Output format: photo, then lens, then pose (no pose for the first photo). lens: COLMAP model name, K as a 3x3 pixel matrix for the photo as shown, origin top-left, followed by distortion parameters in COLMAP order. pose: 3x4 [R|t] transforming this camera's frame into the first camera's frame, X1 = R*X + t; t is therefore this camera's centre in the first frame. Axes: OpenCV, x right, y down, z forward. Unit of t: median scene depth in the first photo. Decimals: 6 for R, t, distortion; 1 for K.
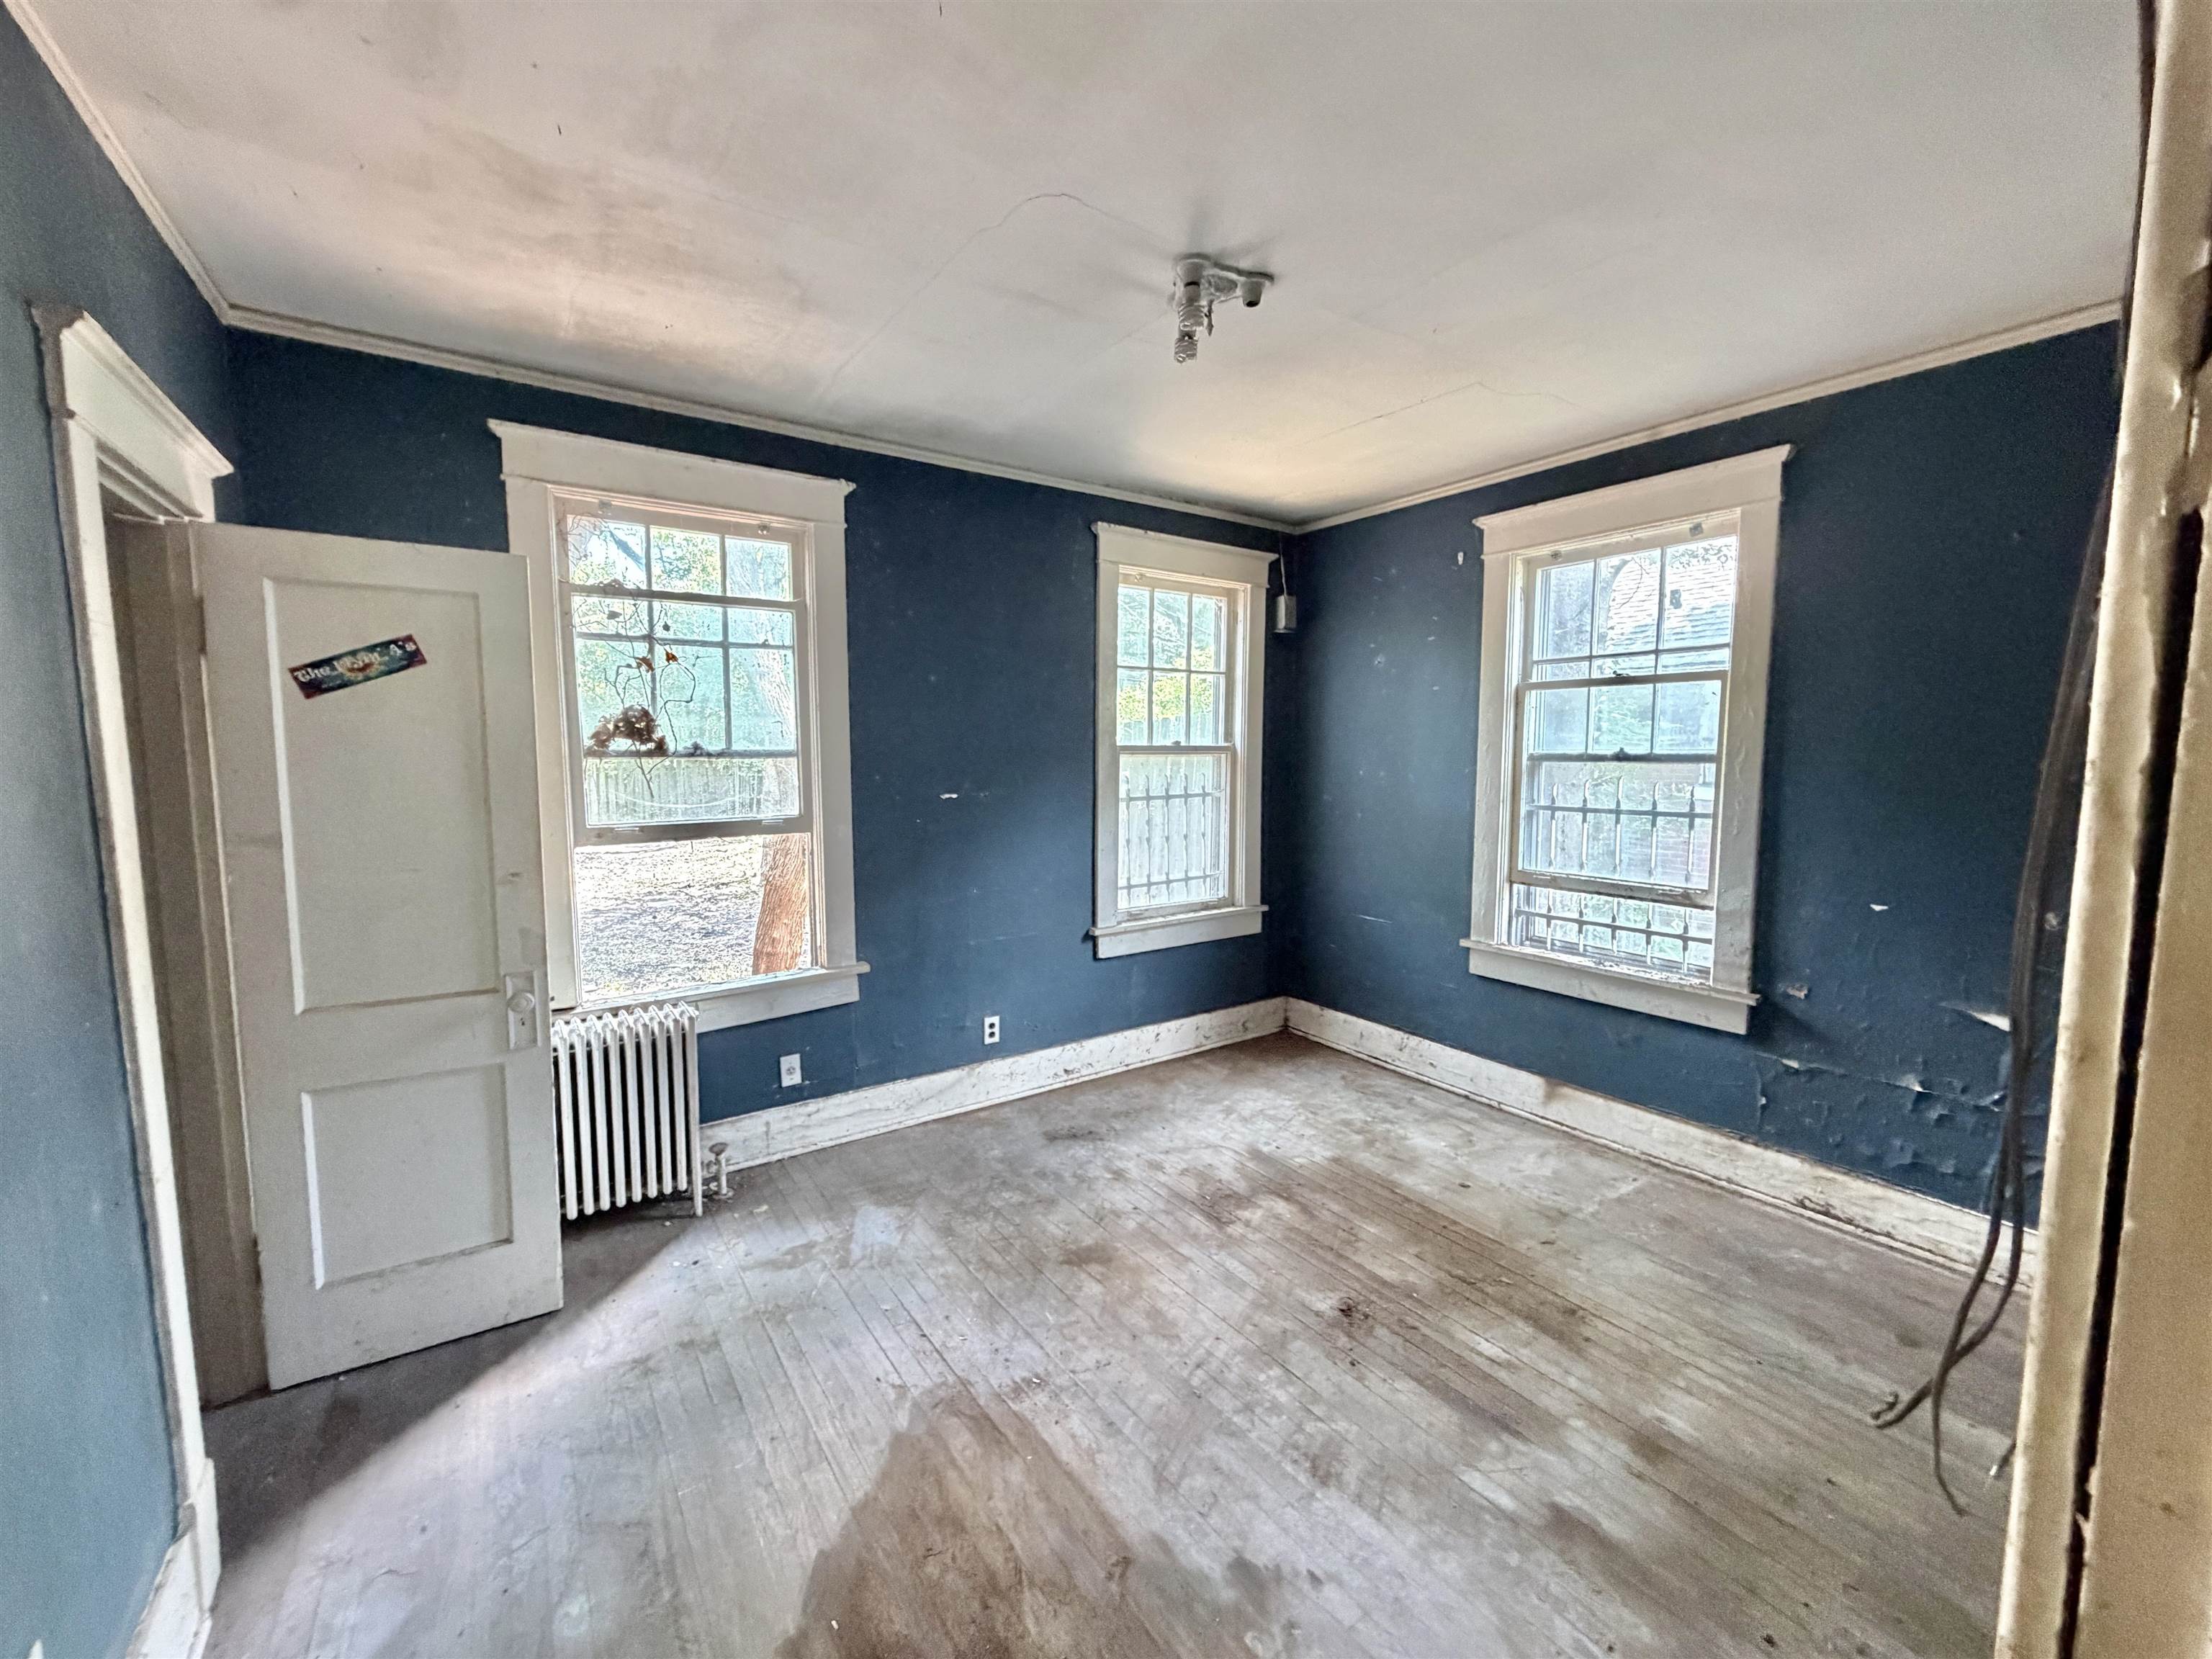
lens RADIAL K [[882.9, 0, 1100.6], [0, 882.9, 828.2], [0, 0, 1]] dist [-0.000842, 0.000117]
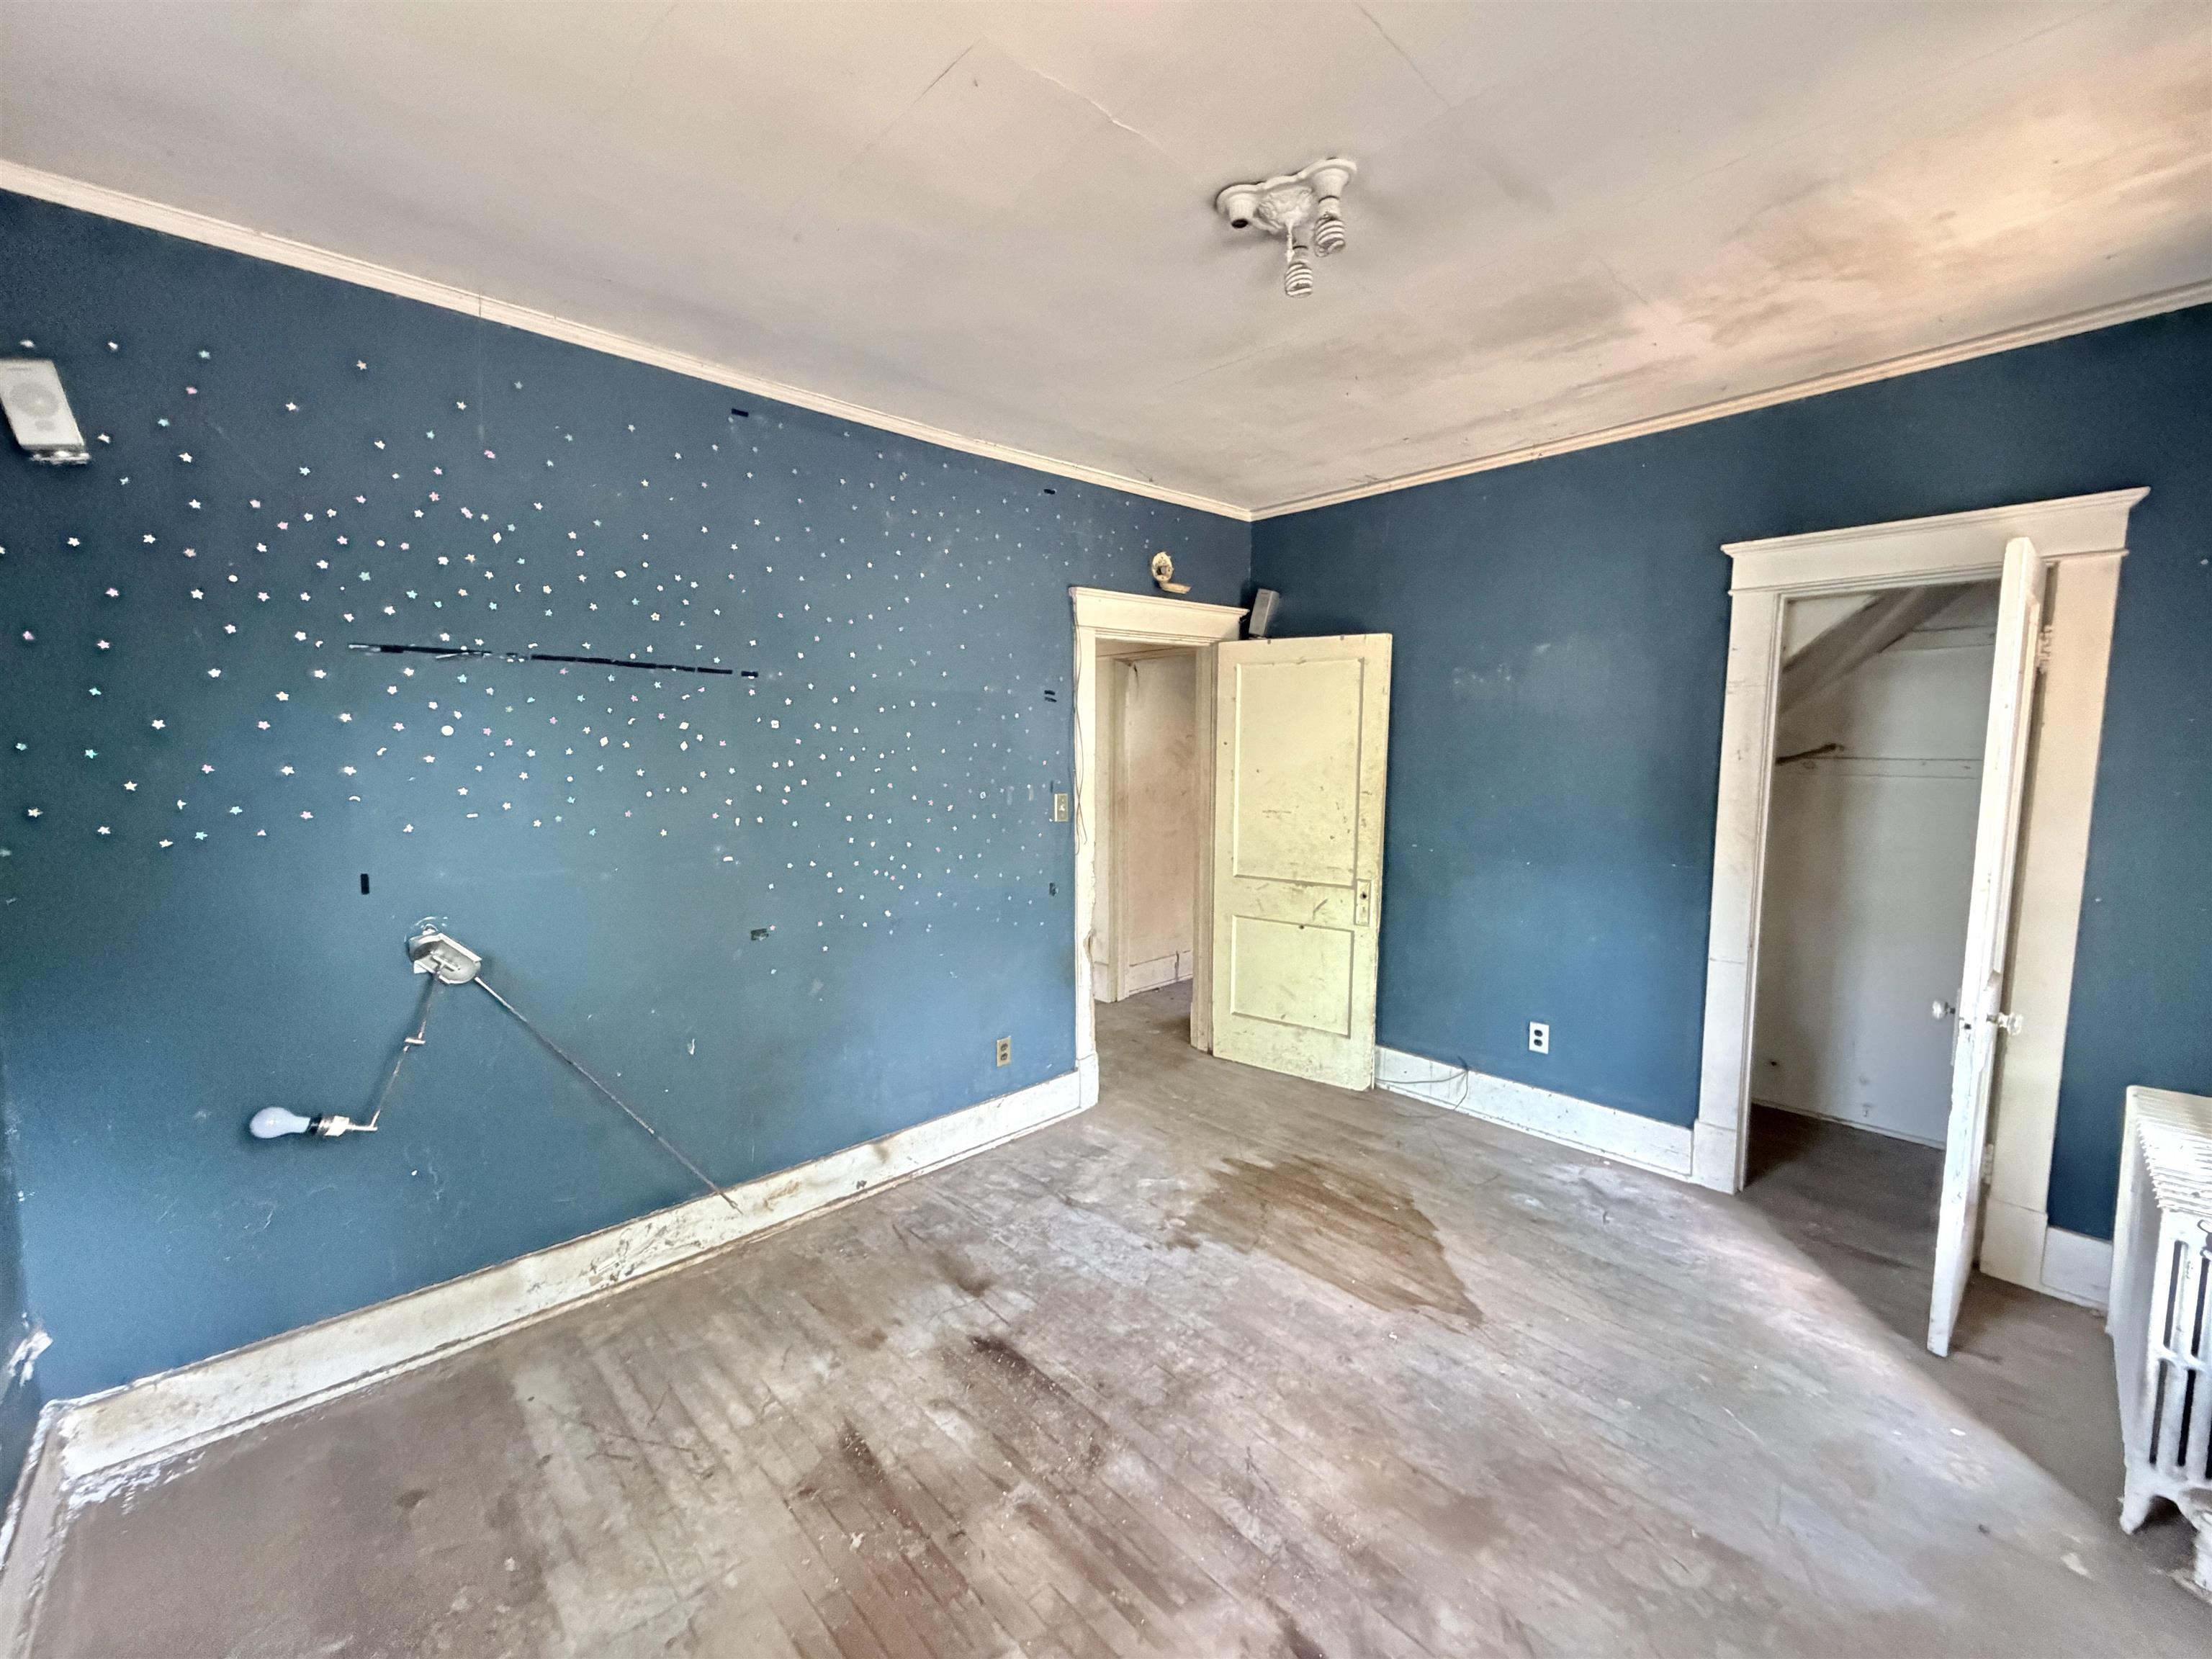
lens RADIAL K [[882.9, 0, 1099.3], [0, 882.9, 832.9], [0, 0, 1]] dist [-0.000842, 0.000117]
pose [[-0.989143, 0.018954, -0.145731, 0.466631], [-0.009701, 0.981064, 0.193443, -0.202019], [0.146638, 0.192756, -0.970228, 2.037346]]
